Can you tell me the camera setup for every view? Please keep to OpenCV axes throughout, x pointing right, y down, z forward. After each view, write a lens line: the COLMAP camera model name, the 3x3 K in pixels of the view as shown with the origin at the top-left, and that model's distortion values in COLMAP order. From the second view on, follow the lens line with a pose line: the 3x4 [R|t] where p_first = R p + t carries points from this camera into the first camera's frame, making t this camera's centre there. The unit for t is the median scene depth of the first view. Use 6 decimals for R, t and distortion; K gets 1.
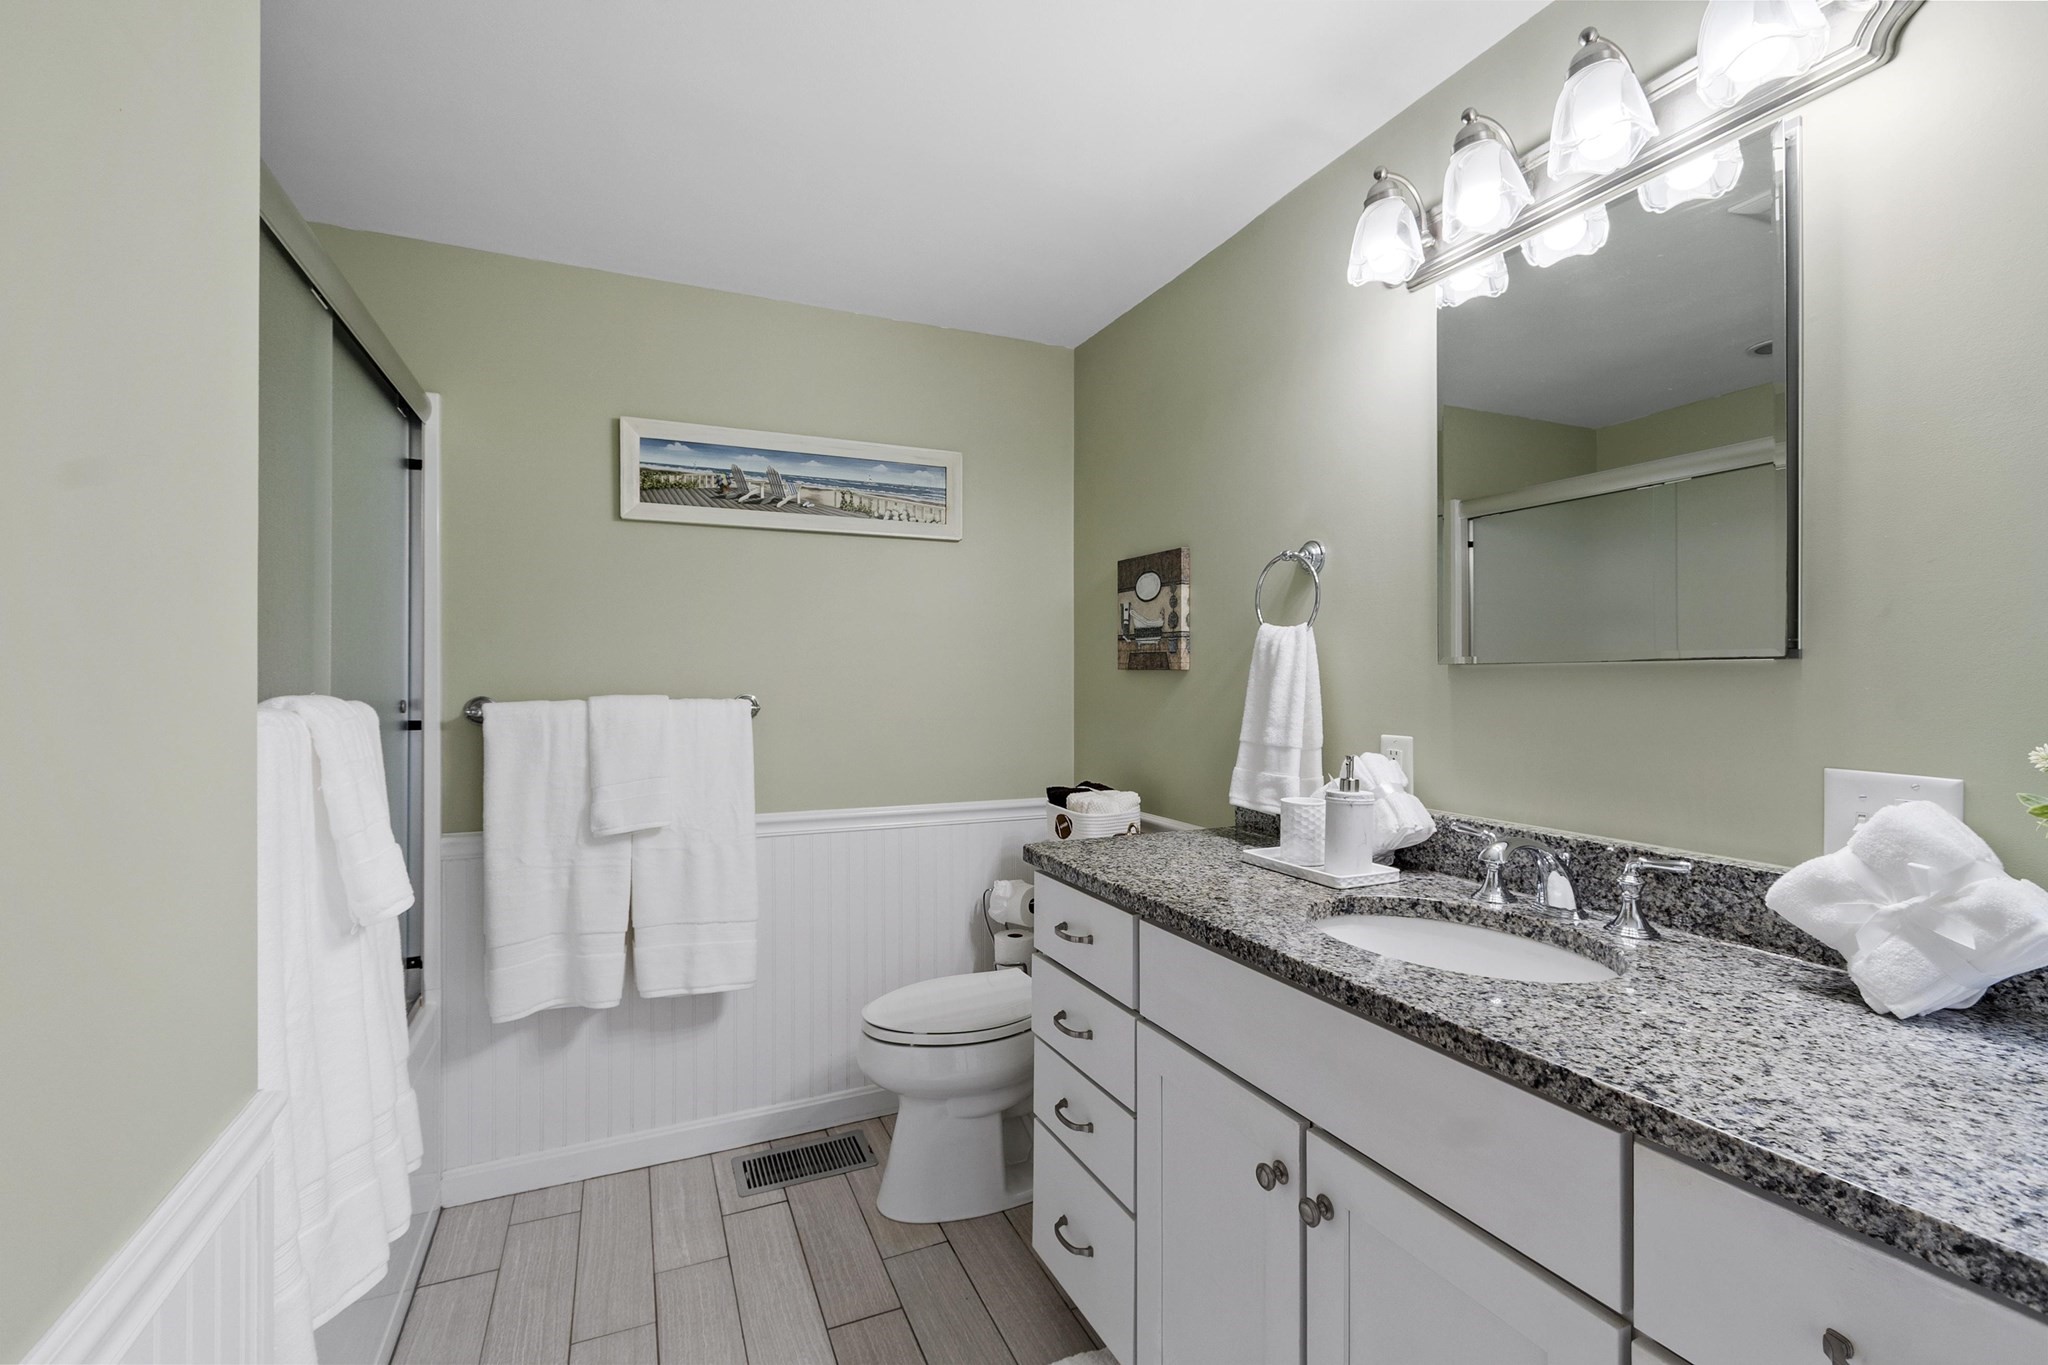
lens RADIAL K [[894.5, 0, 1029.1], [0, 894.5, 675.3], [0, 0, 1]] dist [0.001851, -0.000794]
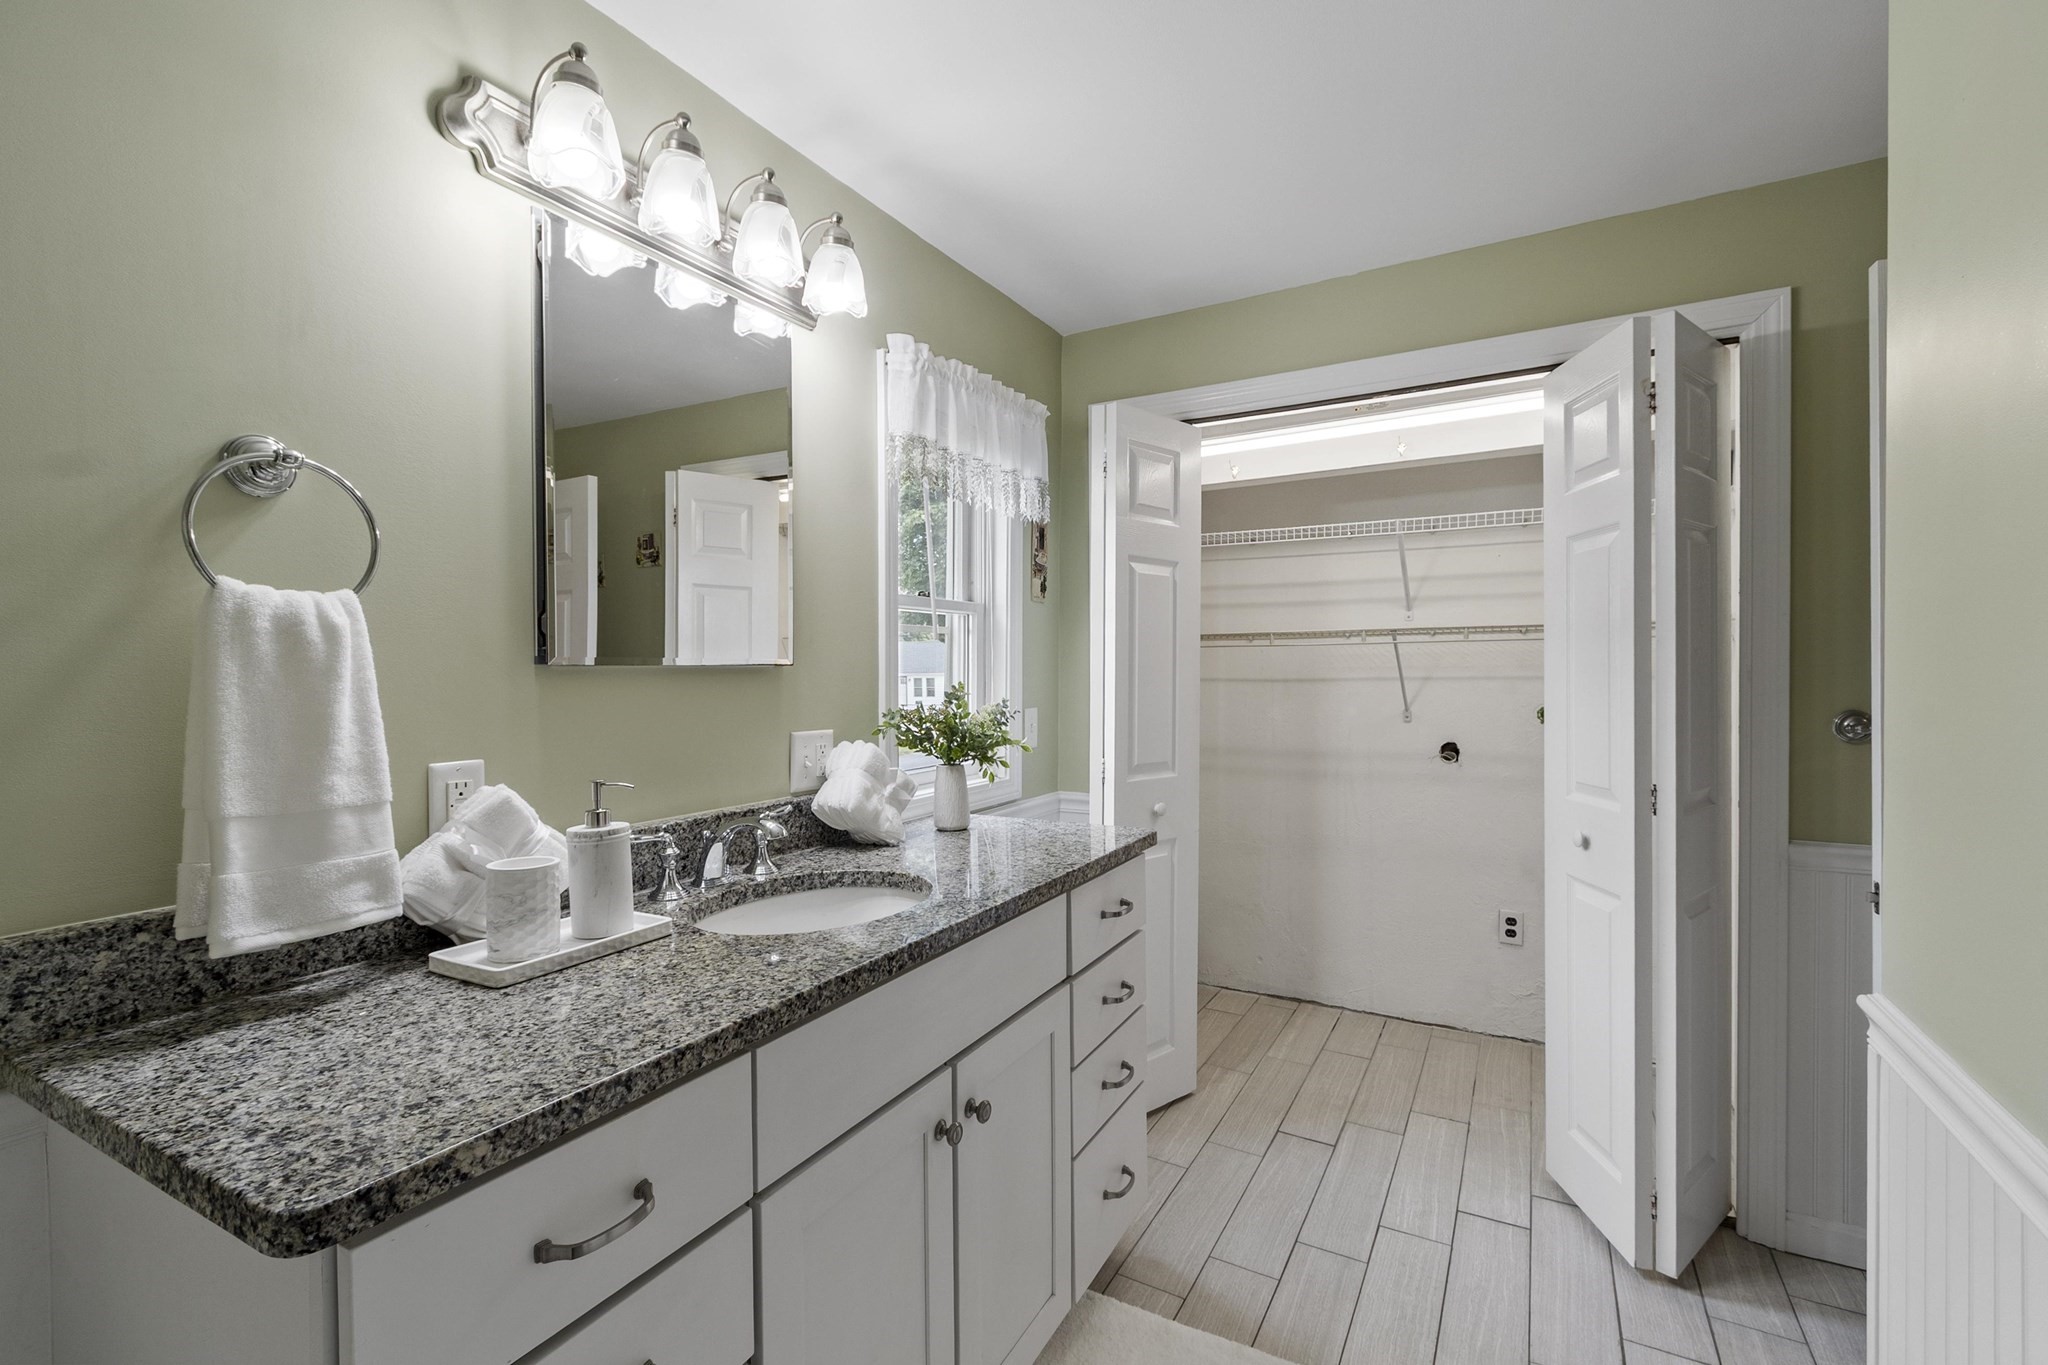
lens RADIAL K [[894.5, 0, 1033.7], [0, 894.5, 680.2], [0, 0, 1]] dist [0.001851, -0.000794]
pose [[-0.595197, -0.005621, 0.803560, -0.594306], [0.002581, 0.999957, 0.008906, -0.004589], [-0.803575, 0.007375, -0.595157, 1.389903]]
